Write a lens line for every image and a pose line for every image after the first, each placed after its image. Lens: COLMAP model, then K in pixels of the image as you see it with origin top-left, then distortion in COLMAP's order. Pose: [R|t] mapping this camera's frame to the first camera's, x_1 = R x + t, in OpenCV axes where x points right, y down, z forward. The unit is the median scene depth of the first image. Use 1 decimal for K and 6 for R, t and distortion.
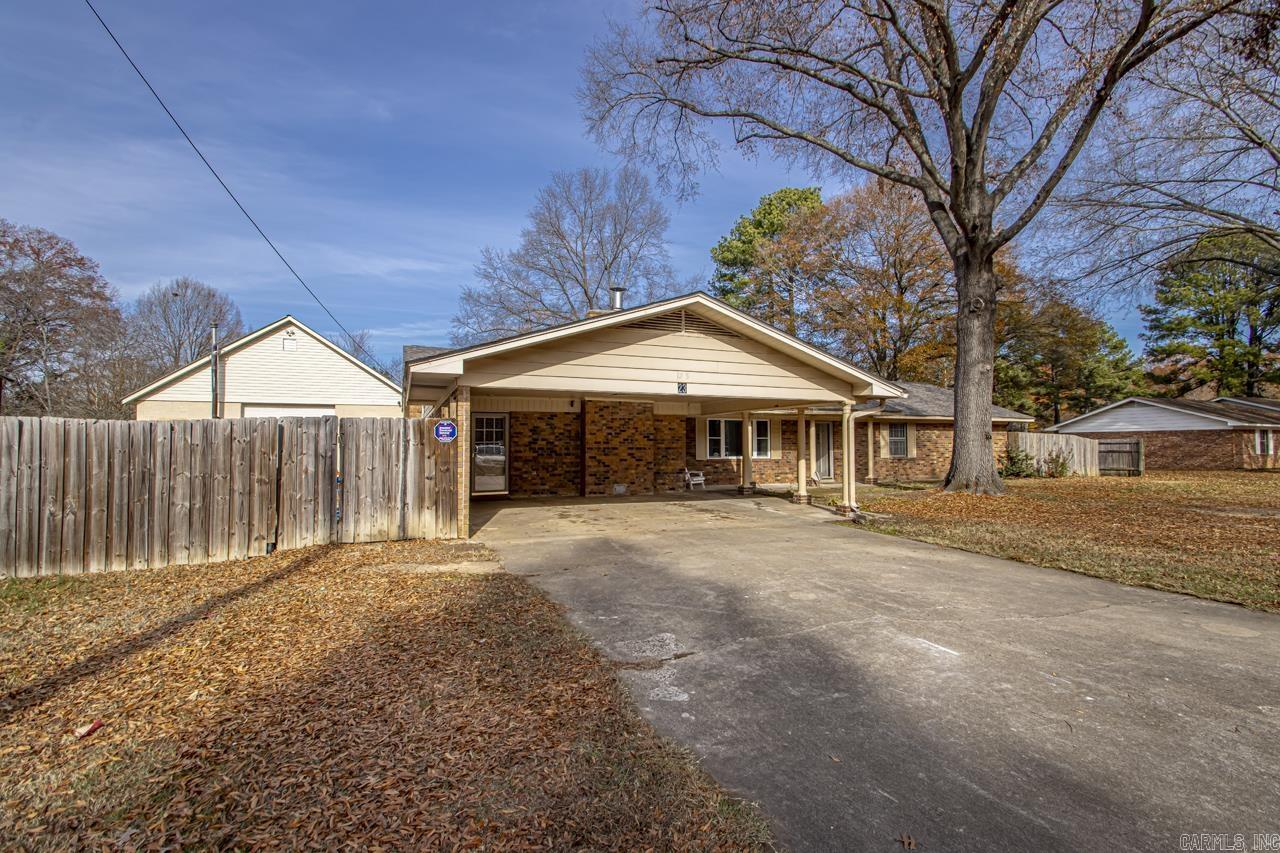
lens RADIAL K [[604.8, 0, 656.9], [0, 604.8, 433.3], [0, 0, 1]] dist [0.024021, -0.019795]
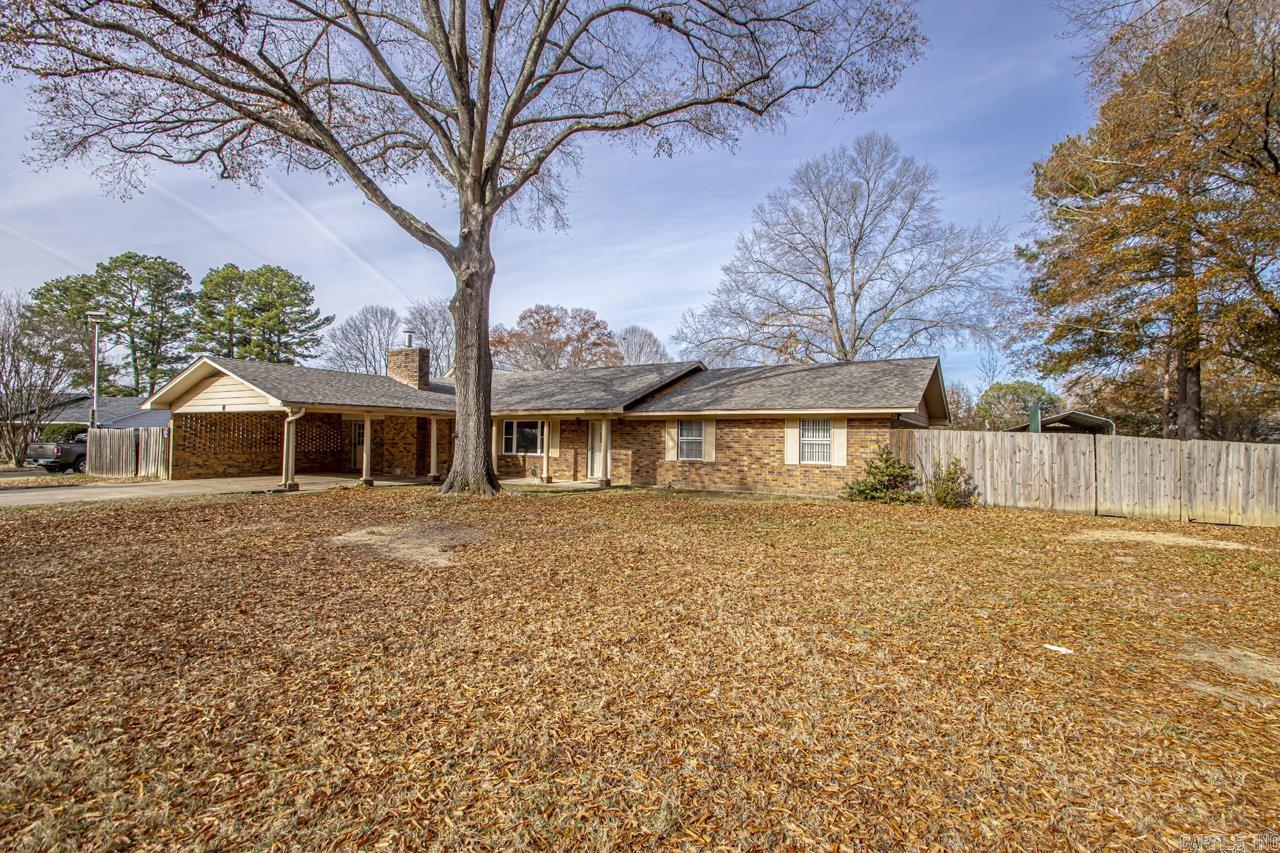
lens RADIAL K [[604.8, 0, 656.9], [0, 604.8, 433.3], [0, 0, 1]] dist [0.024021, -0.019795]
pose [[0.570442, -0.001535, -0.821336, 1.213682], [0.002711, 0.999996, 0.000013, 0.001878], [0.821333, -0.002234, 0.570445, 0.555495]]
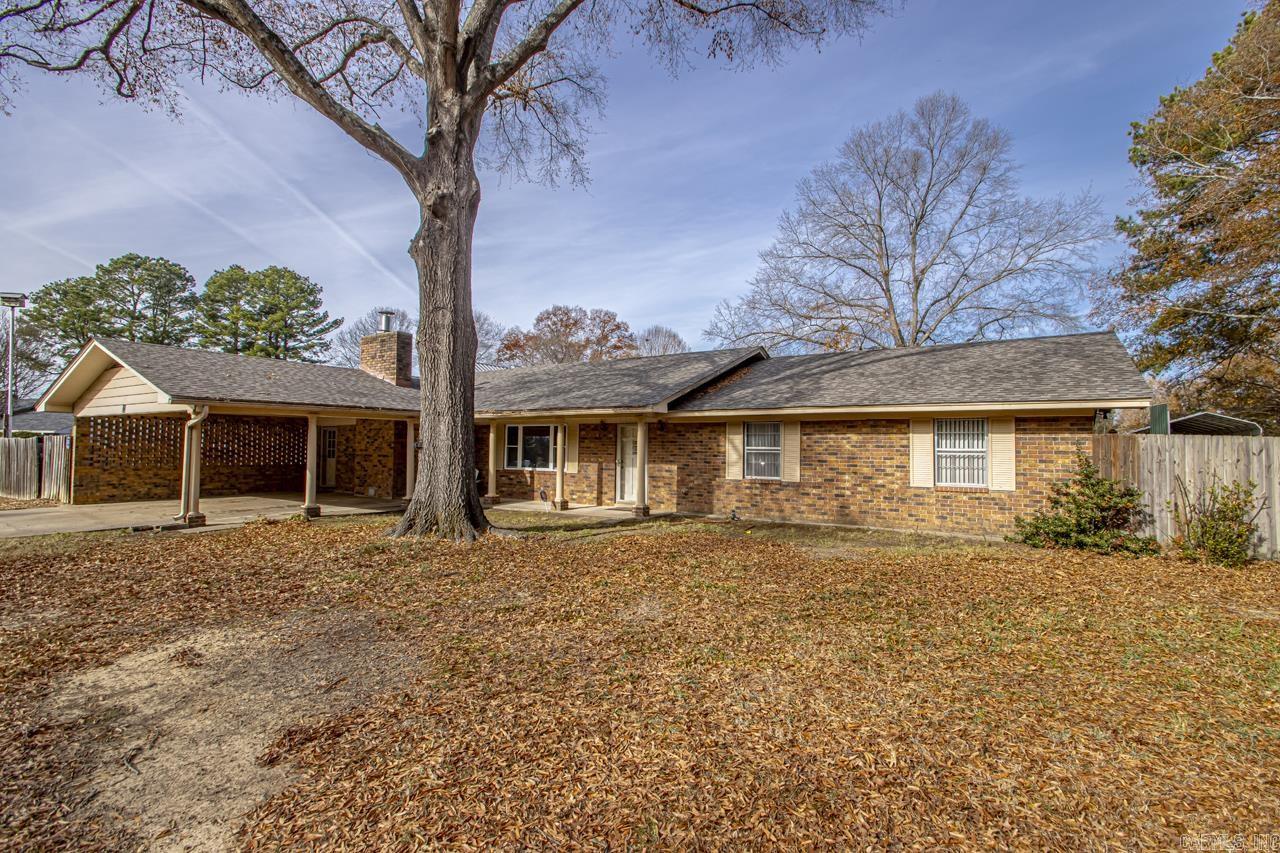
lens RADIAL K [[604.8, 0, 656.9], [0, 604.8, 433.3], [0, 0, 1]] dist [0.024021, -0.019795]
pose [[0.544973, -0.013771, -0.838340, 0.960727], [0.006043, 0.999904, -0.012497, 0.000916], [0.838432, 0.001745, 0.545004, 0.677431]]
